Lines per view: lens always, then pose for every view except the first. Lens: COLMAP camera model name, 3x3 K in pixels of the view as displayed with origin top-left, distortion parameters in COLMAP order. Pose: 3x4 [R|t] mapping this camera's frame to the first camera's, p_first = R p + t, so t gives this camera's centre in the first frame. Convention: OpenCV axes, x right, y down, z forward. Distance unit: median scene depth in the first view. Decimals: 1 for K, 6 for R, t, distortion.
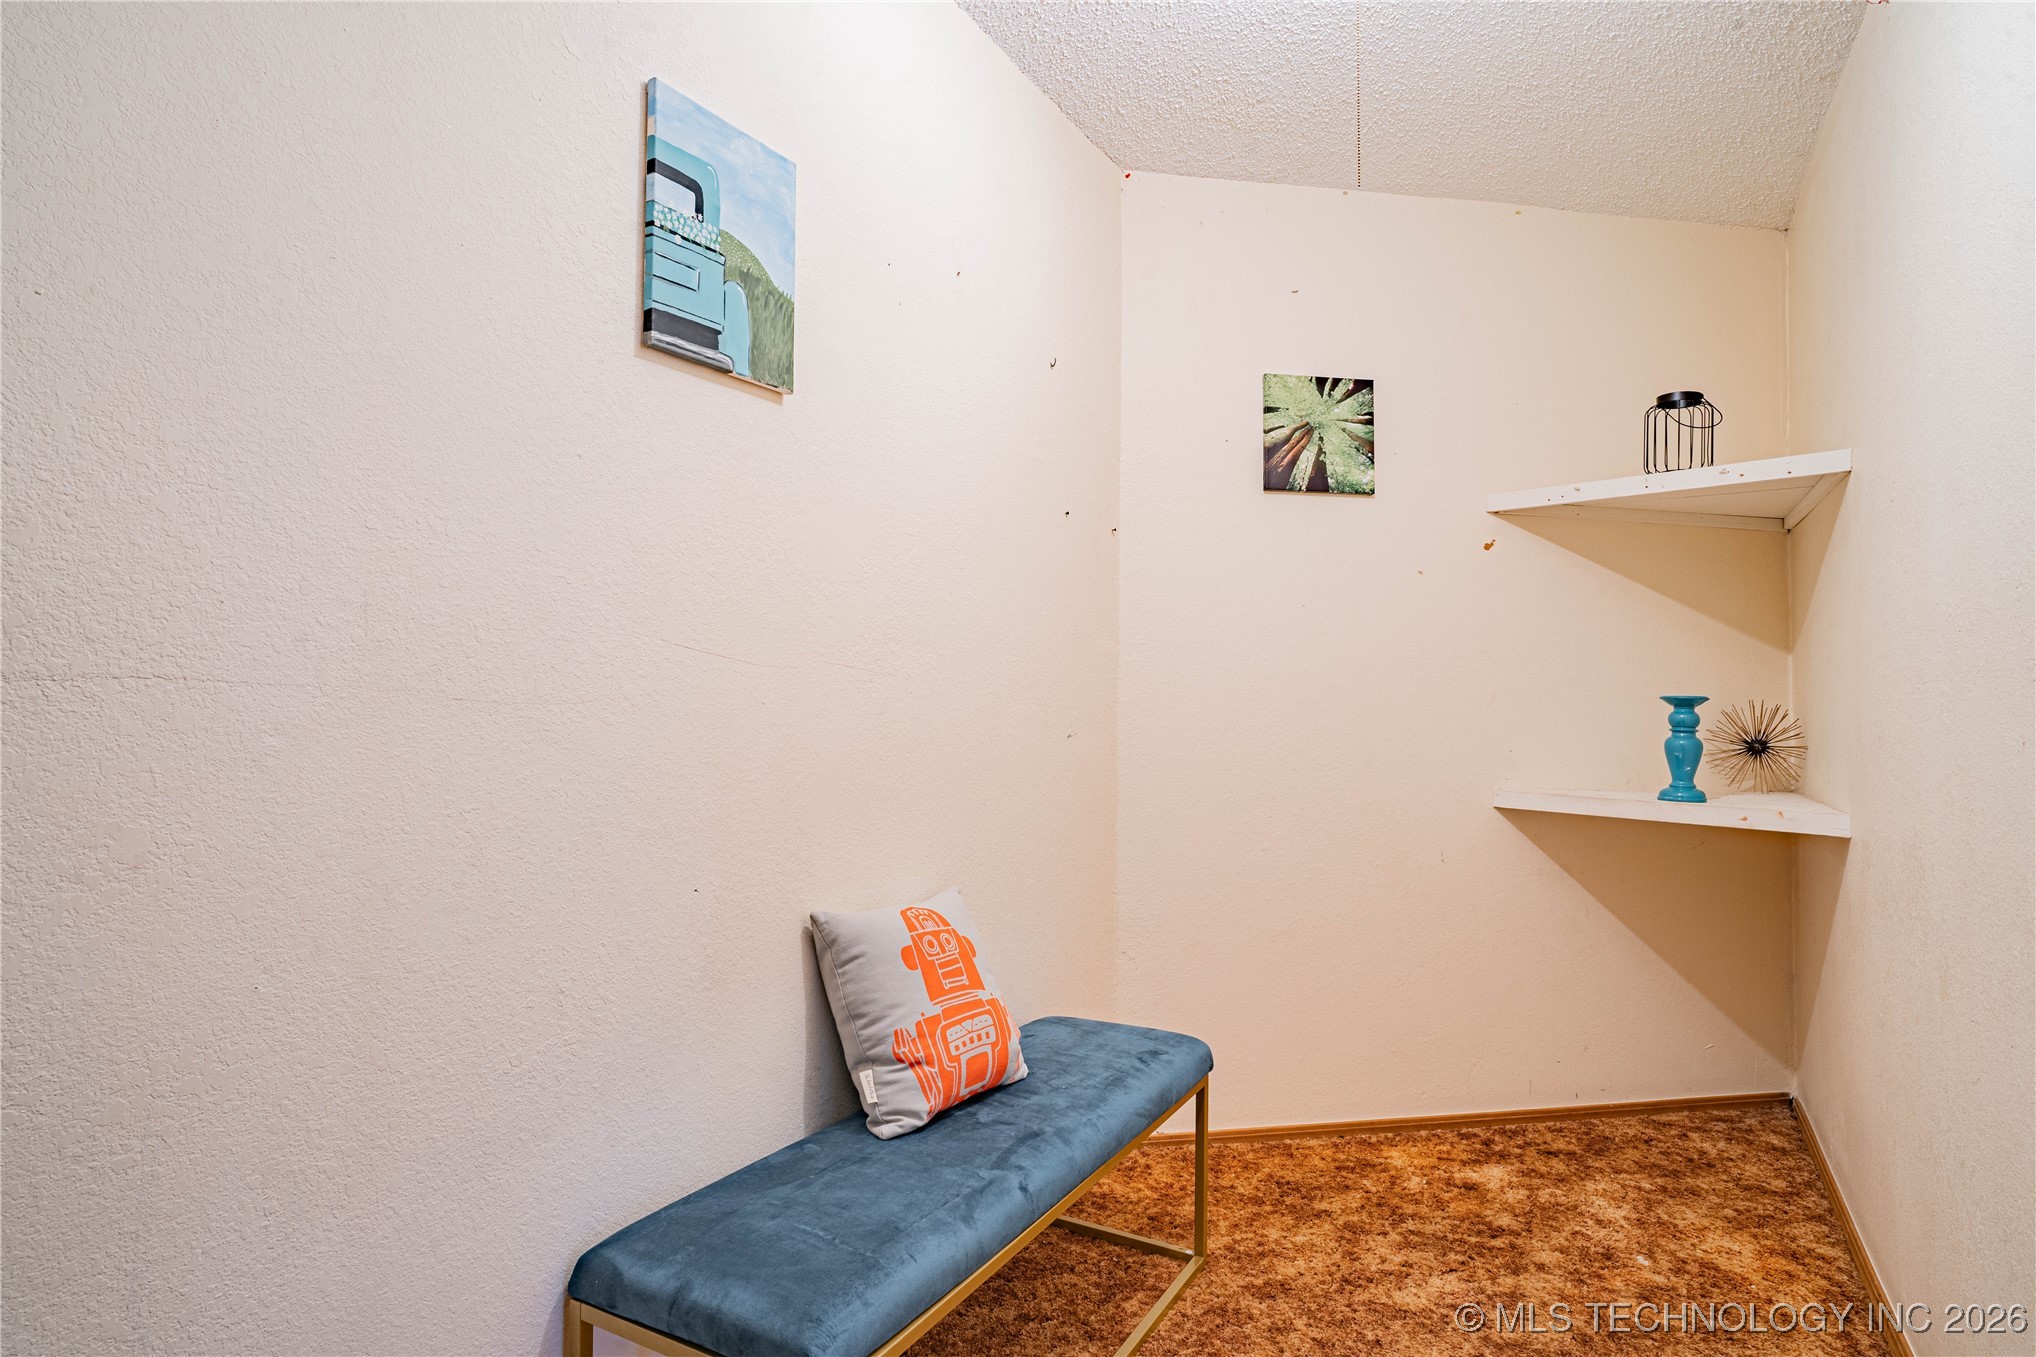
lens RADIAL K [[1127.4, 0, 1016.7], [0, 1127.4, 677.7], [0, 0, 1]] dist [-0.040711, 0.028165]
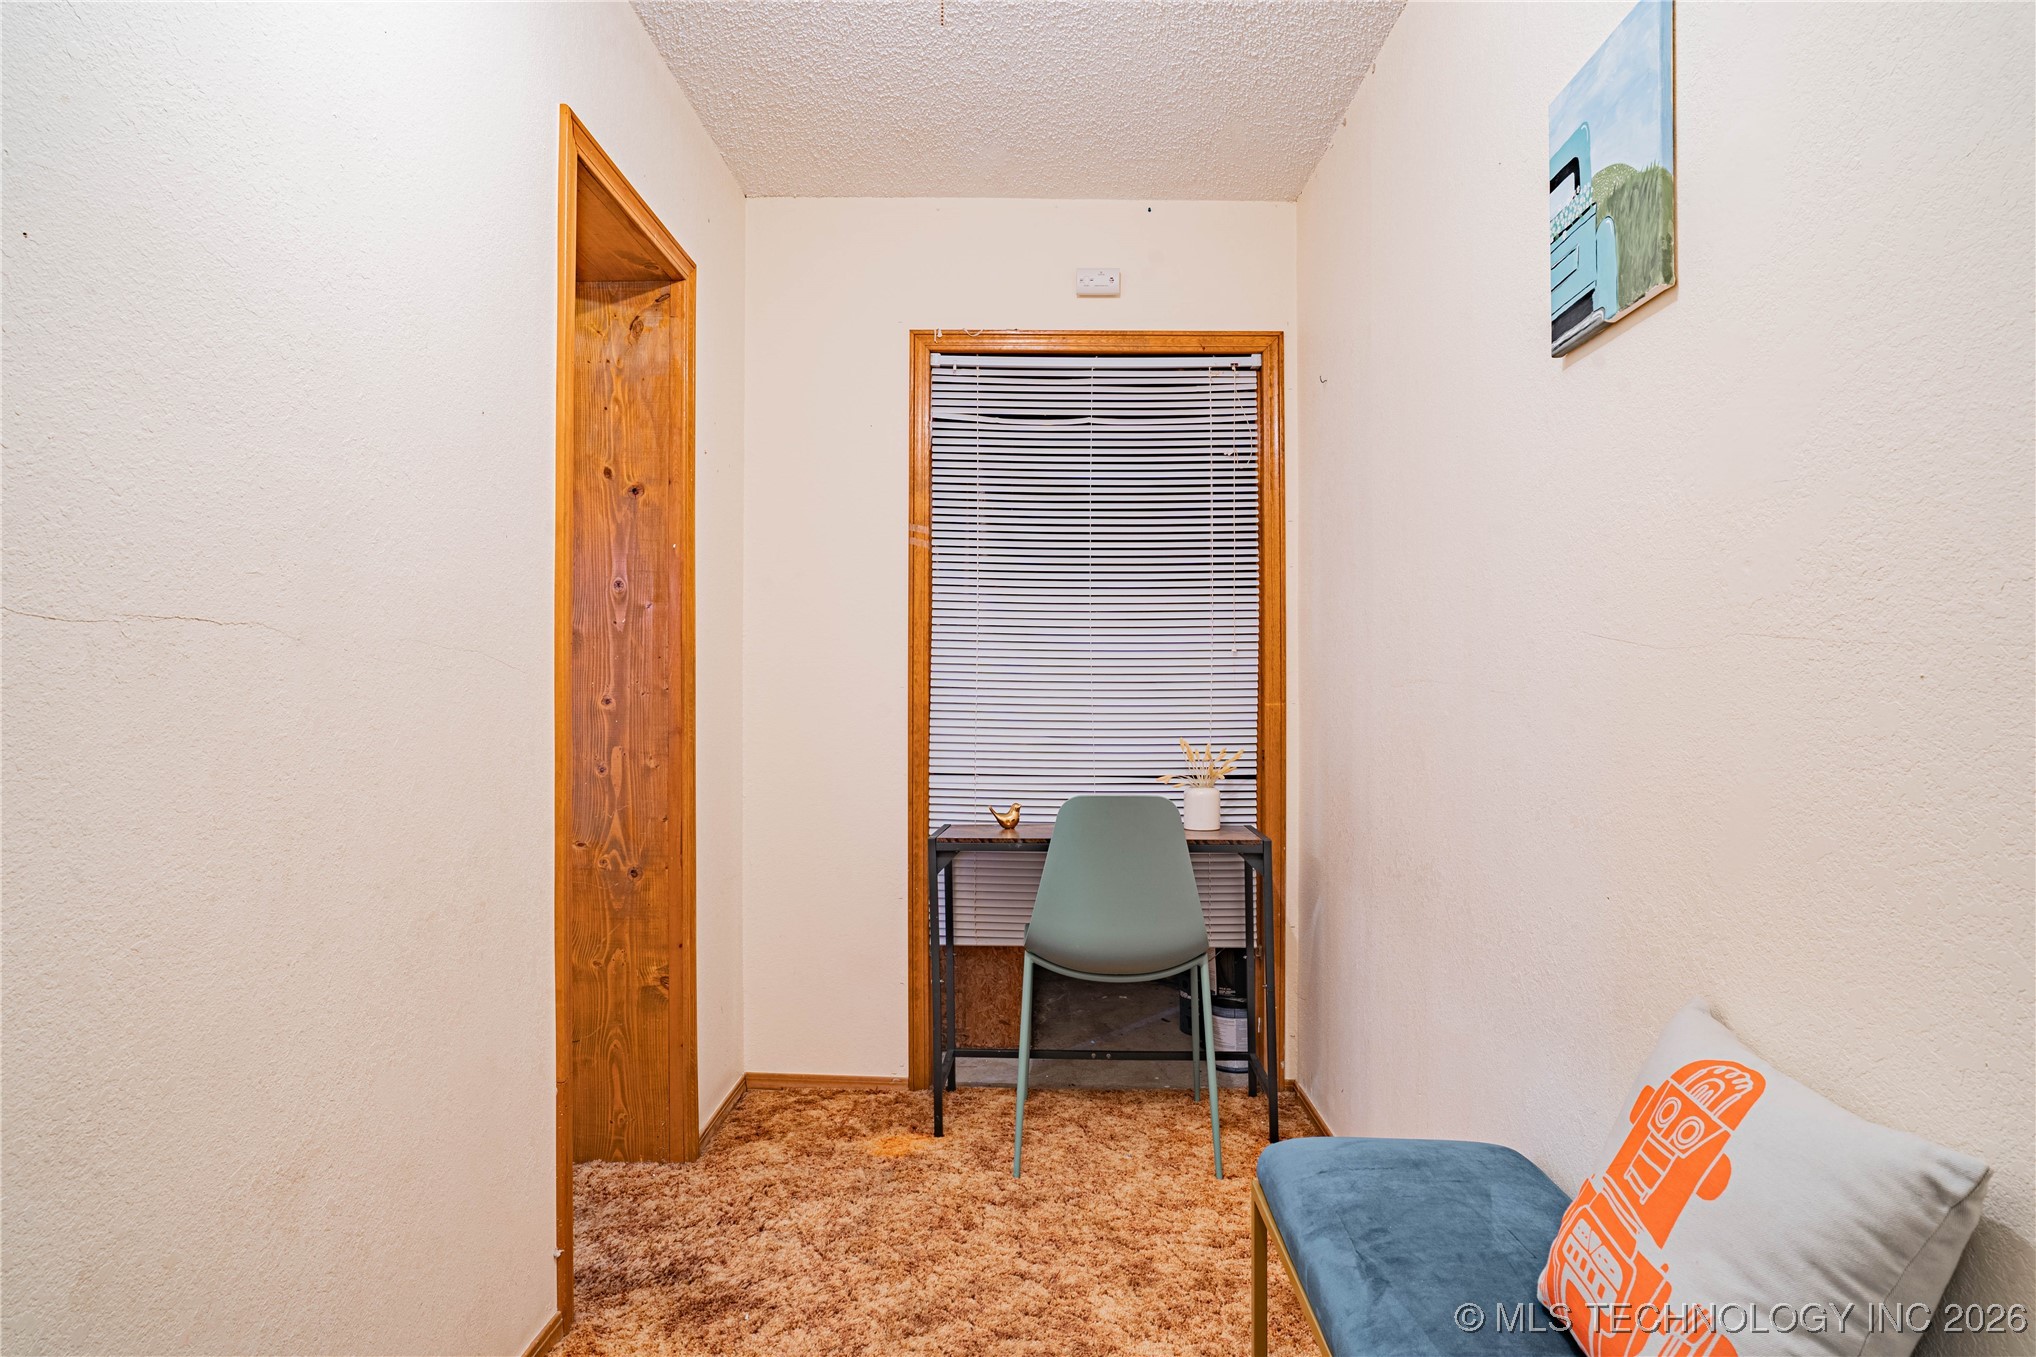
lens RADIAL K [[1127.4, 0, 1016.0], [0, 1127.4, 677.7], [0, 0, 1]] dist [-0.040711, 0.028165]
pose [[-0.872261, -0.002432, -0.489035, 0.499865], [0.003109, 0.999940, -0.010518, 0.017044], [0.489031, -0.010695, -0.872201, 1.339408]]
